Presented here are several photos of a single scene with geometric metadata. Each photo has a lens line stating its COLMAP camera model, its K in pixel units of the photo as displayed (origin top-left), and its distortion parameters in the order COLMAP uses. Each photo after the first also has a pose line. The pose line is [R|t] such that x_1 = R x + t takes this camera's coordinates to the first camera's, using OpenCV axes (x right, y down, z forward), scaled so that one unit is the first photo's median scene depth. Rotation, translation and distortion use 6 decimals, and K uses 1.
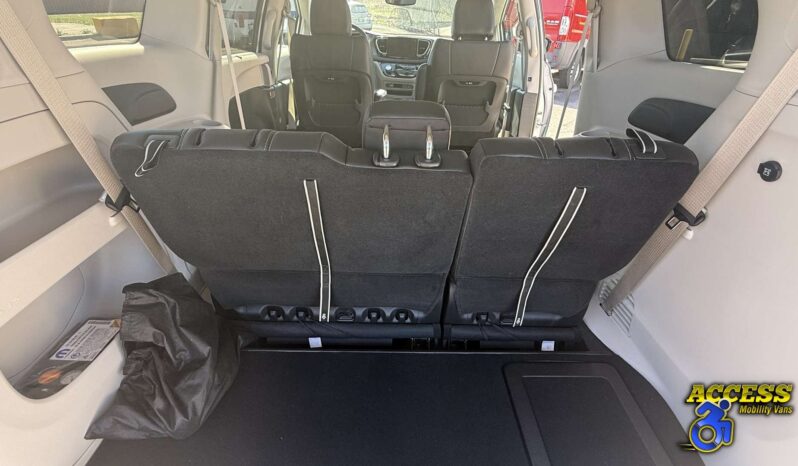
lens RADIAL K [[401.6, 0, 399.0], [0, 401.6, 233.0], [0, 0, 1]] dist [0.002692, 0.000521]
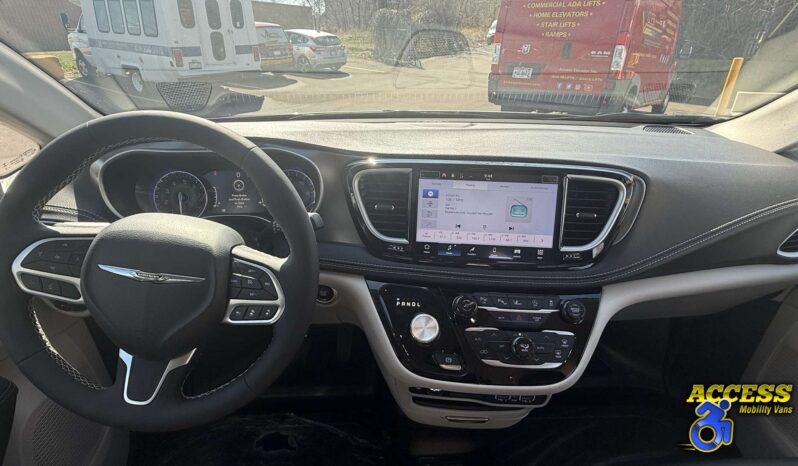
lens RADIAL K [[401.5, 0, 399.0], [0, 401.5, 233.0], [0, 0, 1]] dist [-0.004422, 0.000400]
pose [[0.998089, -0.041352, 0.045916, -0.054387], [0.044066, 0.997239, -0.059775, -0.539254], [-0.043317, 0.061684, 0.997155, 0.979968]]
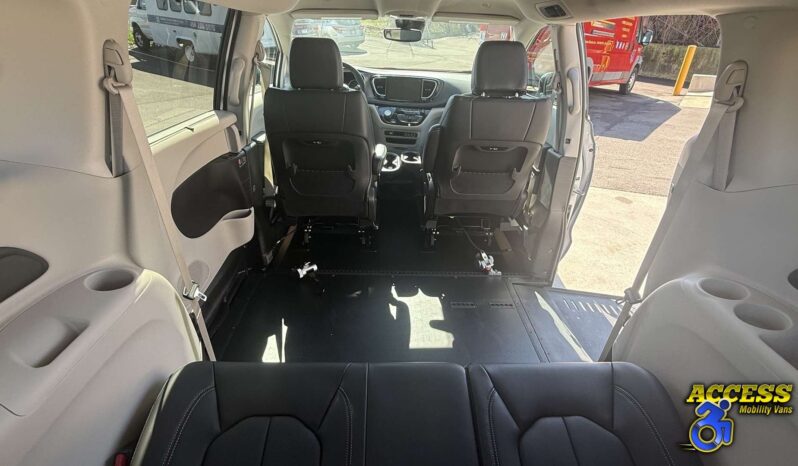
lens RADIAL K [[401.6, 0, 399.0], [0, 401.6, 233.0], [0, 0, 1]] dist [0.002692, 0.000521]
pose [[0.999834, -0.005455, 0.017376, -0.022465], [0.005712, 0.999875, -0.014776, -0.180380], [-0.017293, 0.014872, 0.999740, 0.201874]]
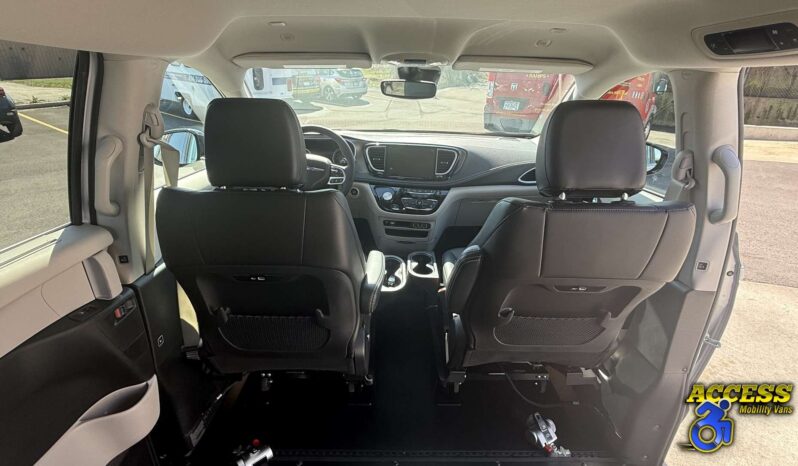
lens RADIAL K [[401.5, 0, 399.0], [0, 401.5, 233.0], [0, 0, 1]] dist [-0.004422, 0.000400]
pose [[0.999893, -0.011457, 0.009086, -0.018711], [0.012474, 0.992551, -0.121188, -0.348868], [-0.007630, 0.121288, 0.992588, 0.520475]]
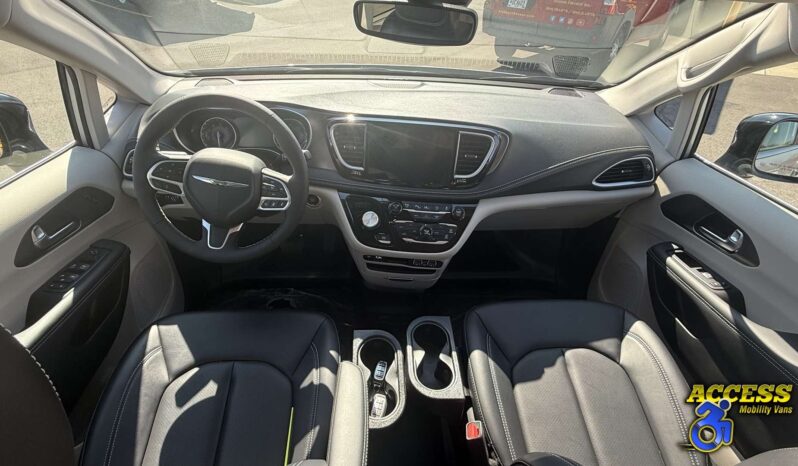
lens RADIAL K [[401.6, 0, 399.0], [0, 401.6, 233.0], [0, 0, 1]] dist [0.002692, 0.000521]
pose [[0.998302, -0.020090, 0.054675, -0.025114], [0.013832, 0.993552, 0.112527, -0.529447], [-0.056583, -0.111579, 0.992143, 0.811280]]
